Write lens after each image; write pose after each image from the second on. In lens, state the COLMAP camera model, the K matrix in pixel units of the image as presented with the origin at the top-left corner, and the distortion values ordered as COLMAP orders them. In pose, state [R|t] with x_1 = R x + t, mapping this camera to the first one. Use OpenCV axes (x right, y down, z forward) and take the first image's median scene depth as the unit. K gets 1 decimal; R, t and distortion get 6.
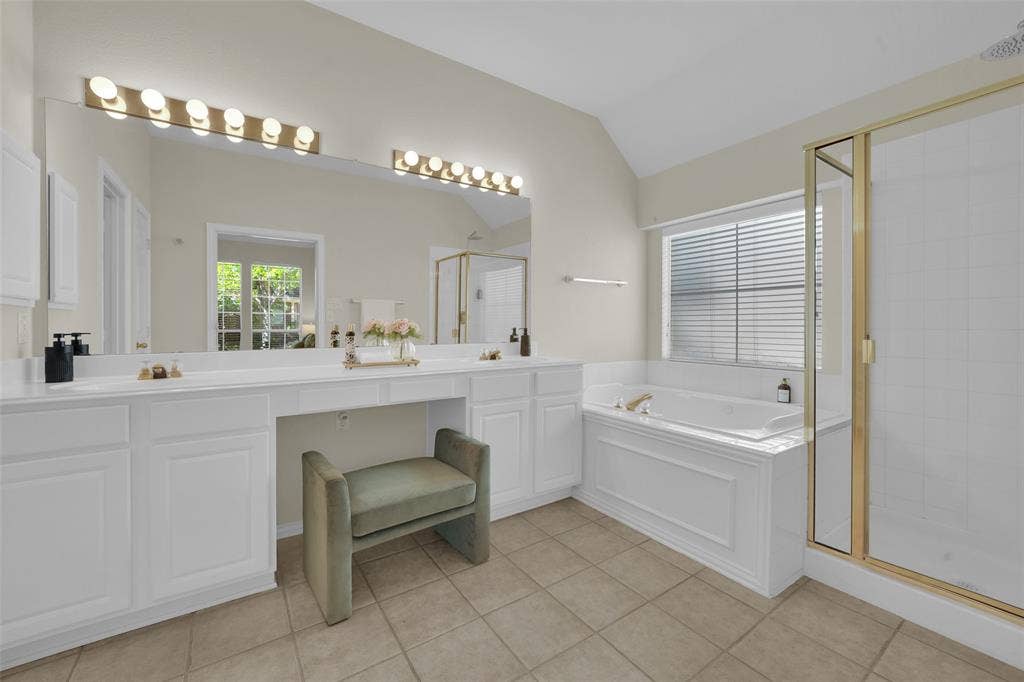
lens RADIAL K [[404.4, 0, 514.4], [0, 404.4, 323.8], [0, 0, 1]] dist [-0.006375, 0.001193]
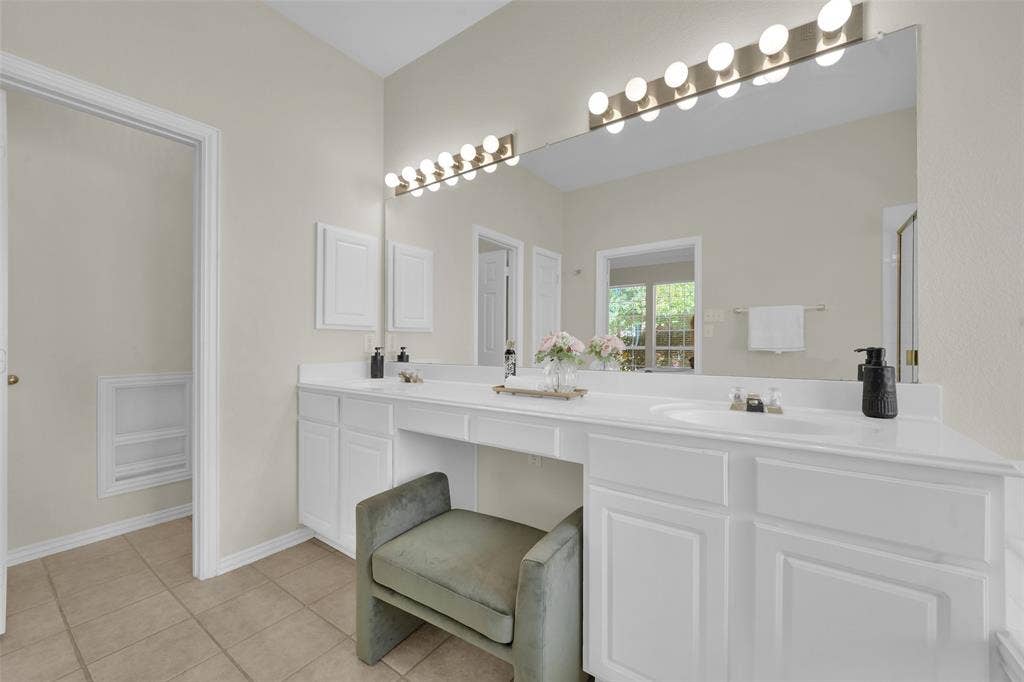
lens RADIAL K [[404.4, 0, 510.8], [0, 404.4, 340.9], [0, 0, 1]] dist [-0.006375, 0.001193]
pose [[0.321138, -0.003183, -0.947027, 0.381556], [0.003033, 0.999993, -0.002333, 0.002582], [0.947028, -0.002124, 0.321145, 0.673931]]
